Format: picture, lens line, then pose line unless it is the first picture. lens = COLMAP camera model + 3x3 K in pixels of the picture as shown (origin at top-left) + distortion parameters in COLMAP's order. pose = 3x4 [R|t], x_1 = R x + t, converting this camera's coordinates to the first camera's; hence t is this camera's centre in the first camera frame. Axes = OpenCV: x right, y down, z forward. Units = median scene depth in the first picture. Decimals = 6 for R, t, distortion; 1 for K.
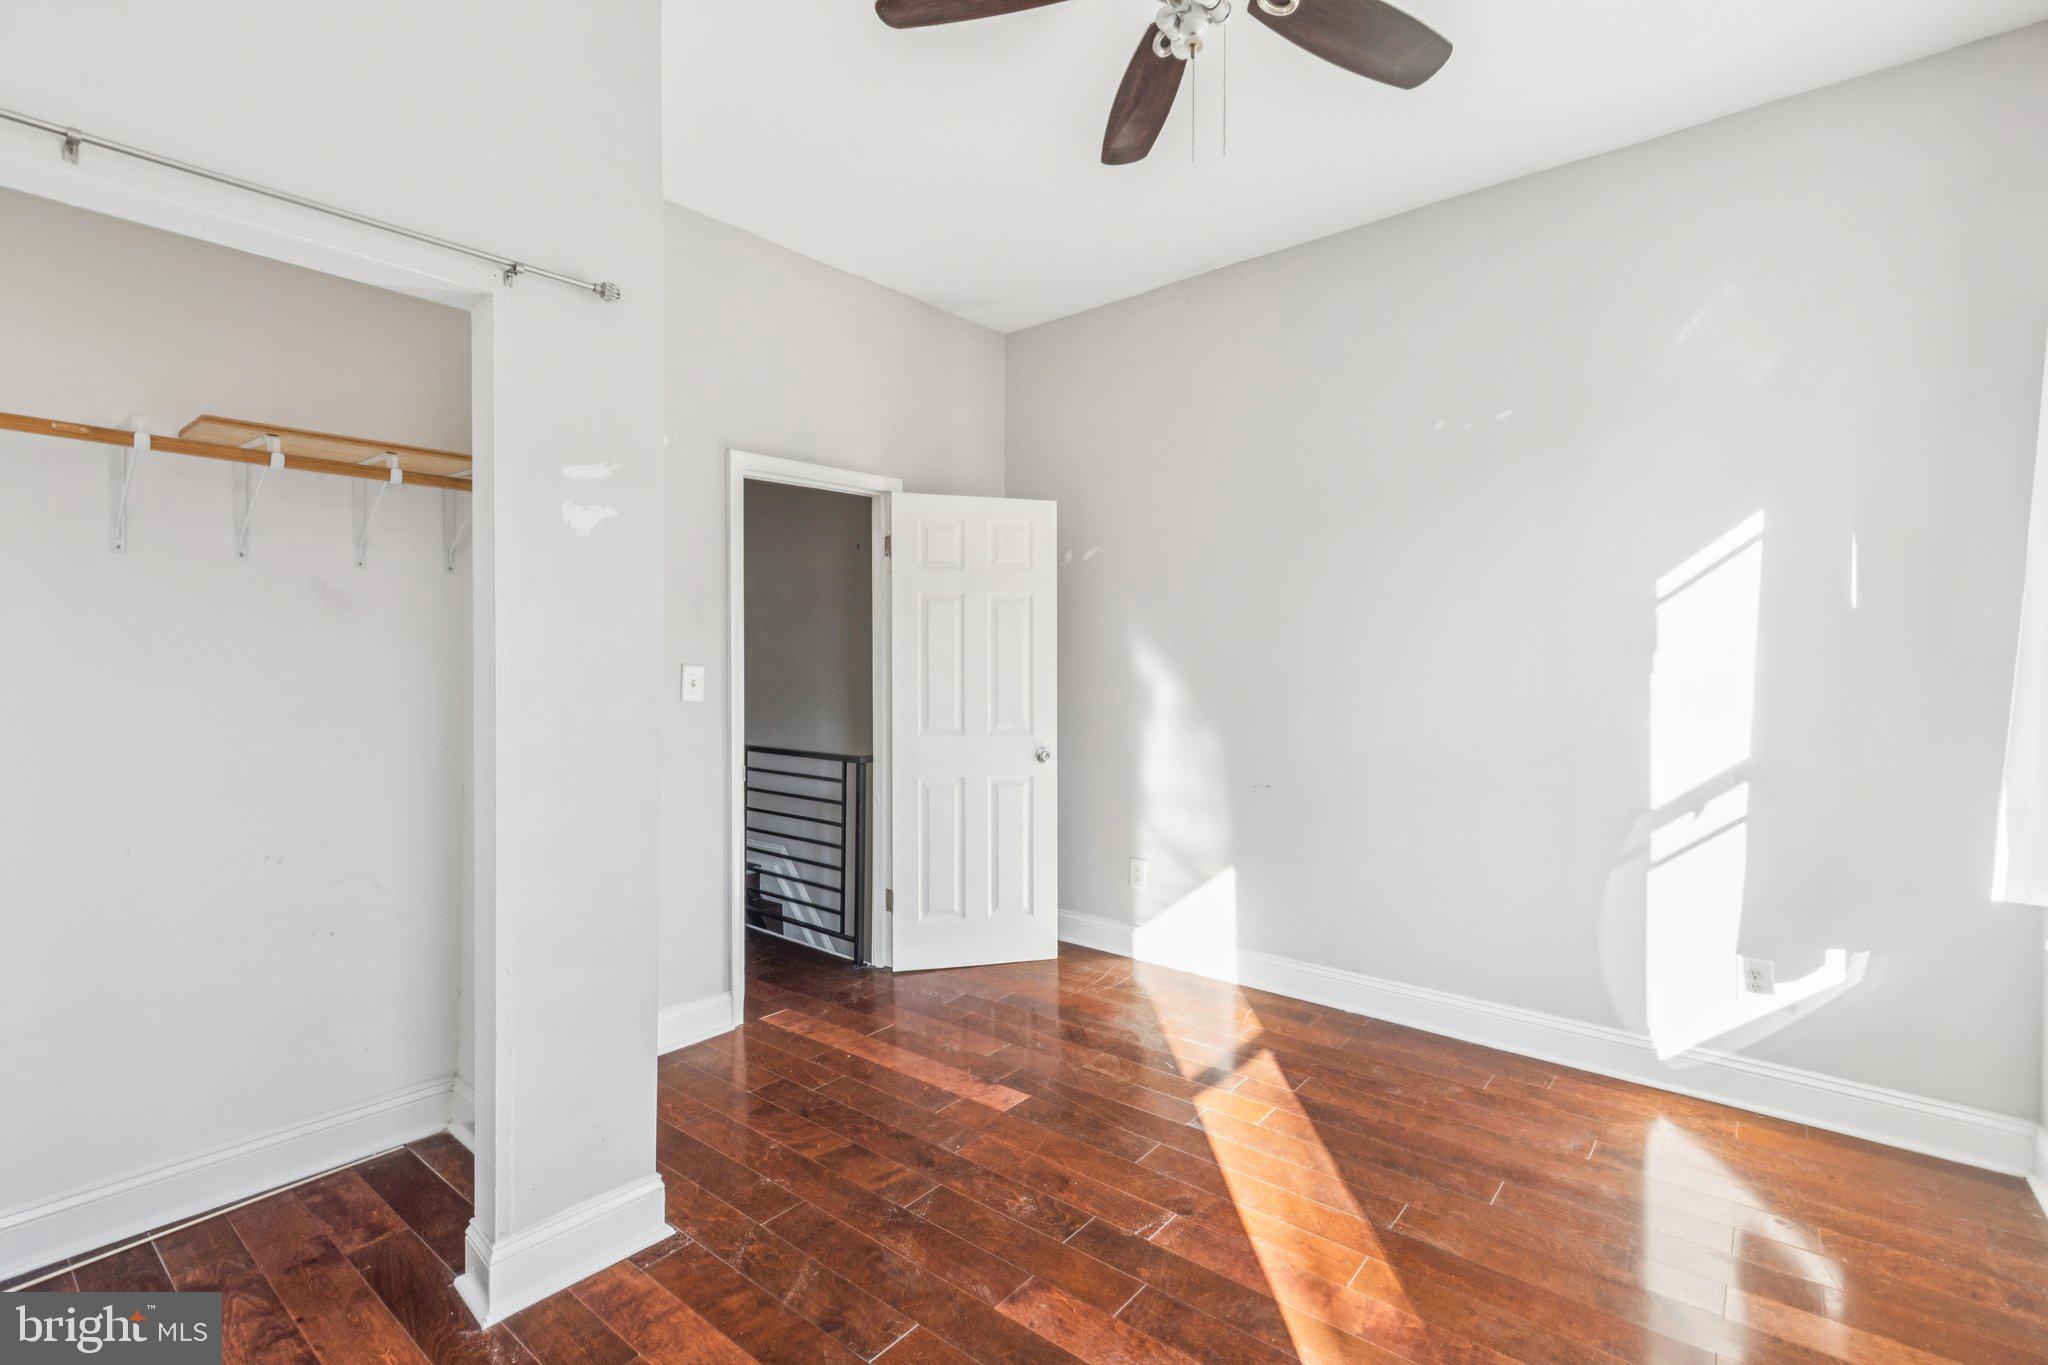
lens RADIAL K [[940.9, 0, 1020.6], [0, 940.9, 674.9], [0, 0, 1]] dist [0.007505, 0.000304]
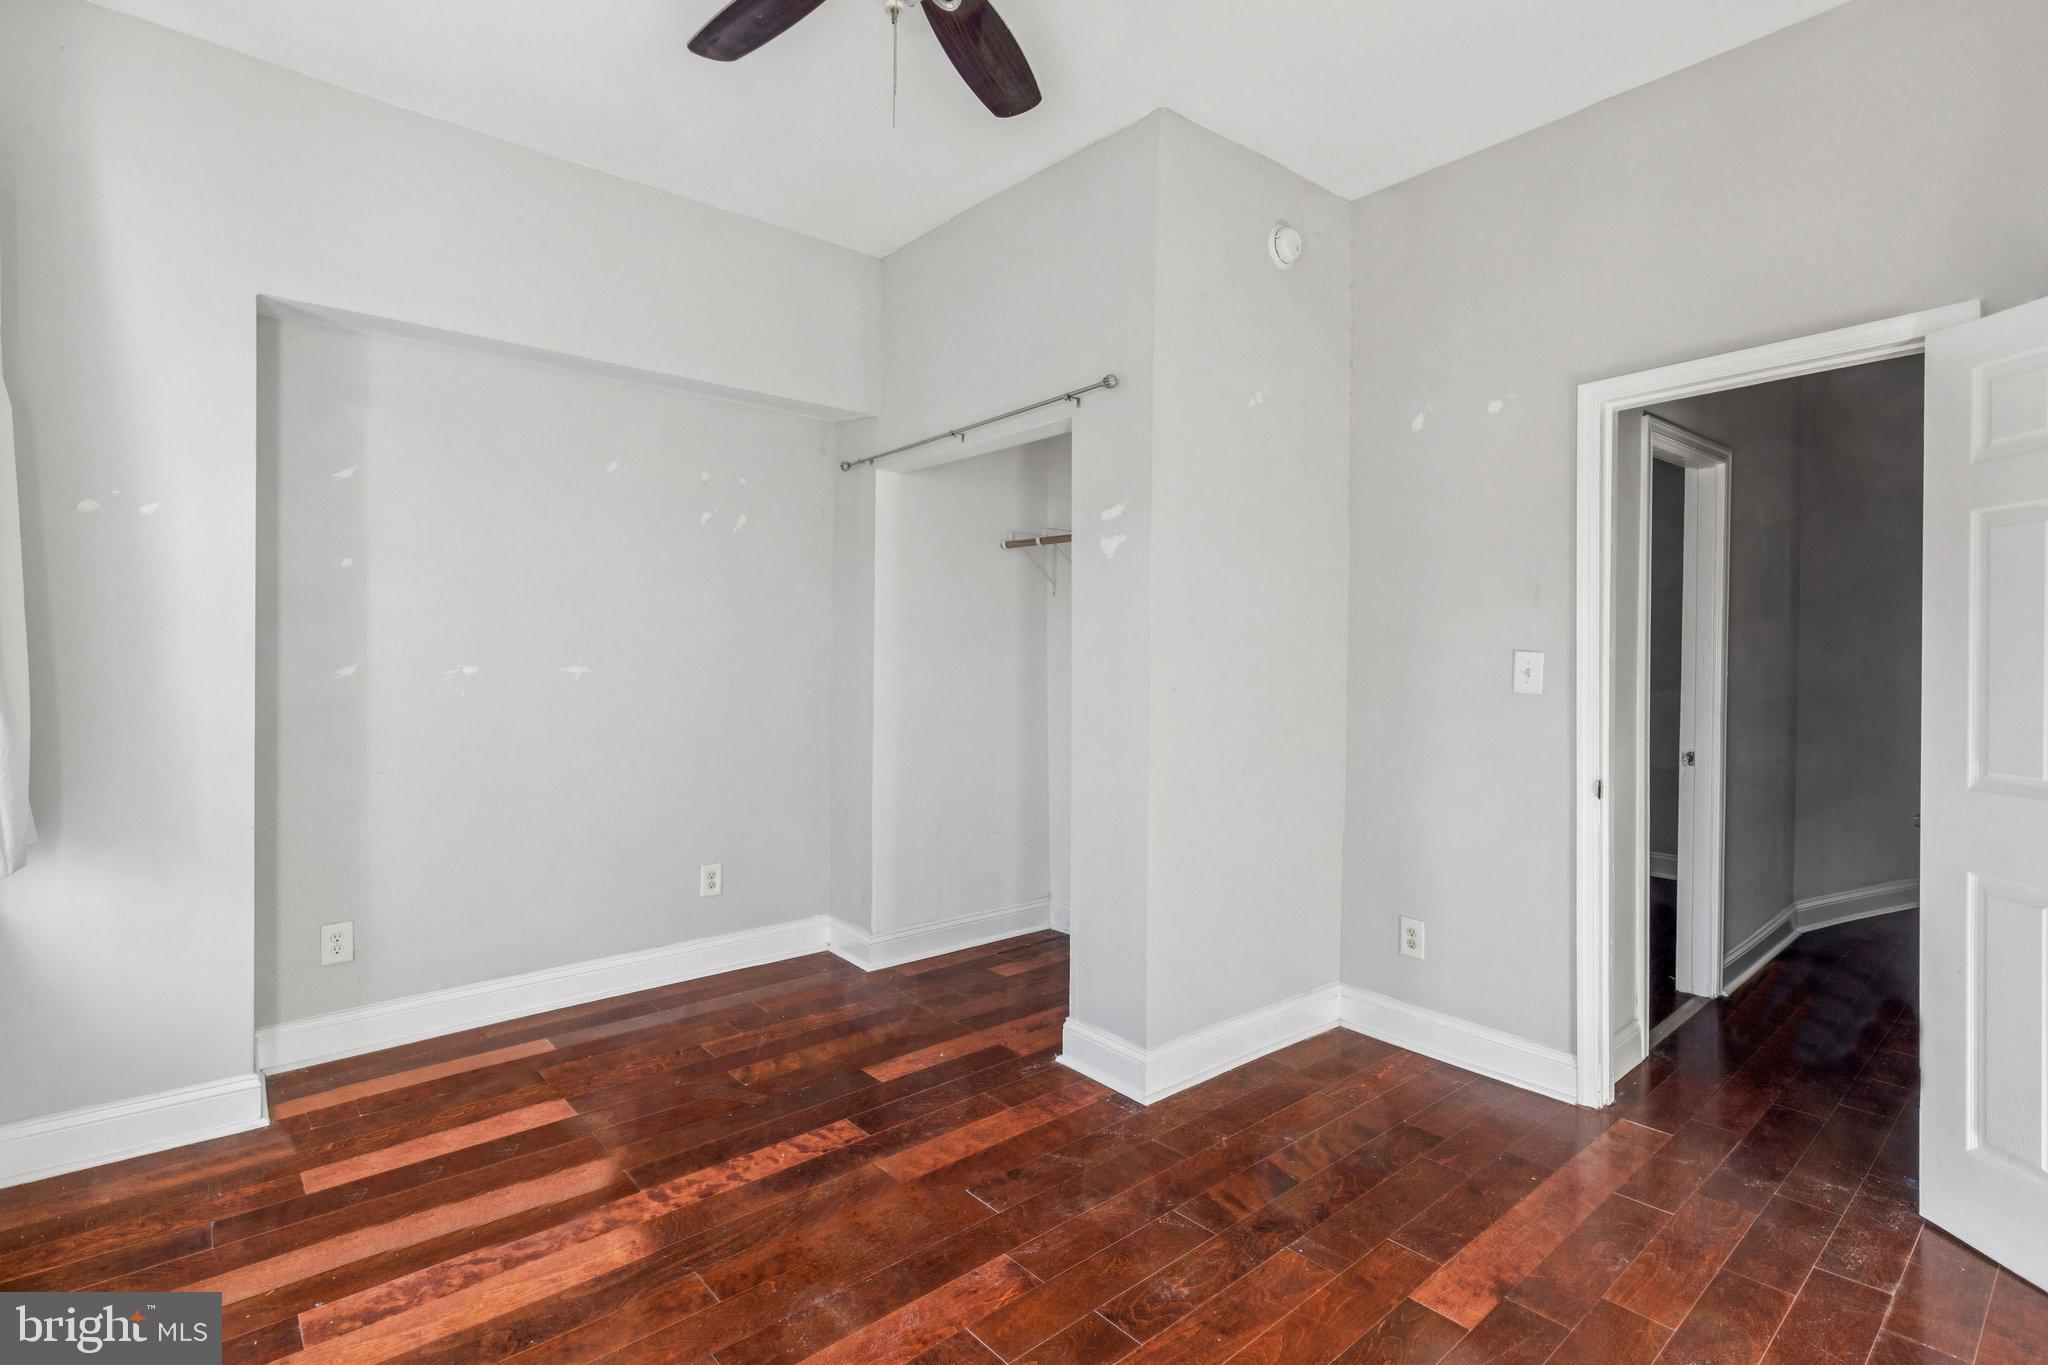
lens RADIAL K [[940.9, 0, 1020.2], [0, 940.9, 648.9], [0, 0, 1]] dist [0.007505, 0.000304]
pose [[-0.167571, -0.004421, -0.985850, 0.853841], [-0.013844, 0.999902, -0.002131, -0.006033], [0.985763, 0.013292, -0.167615, 0.993540]]
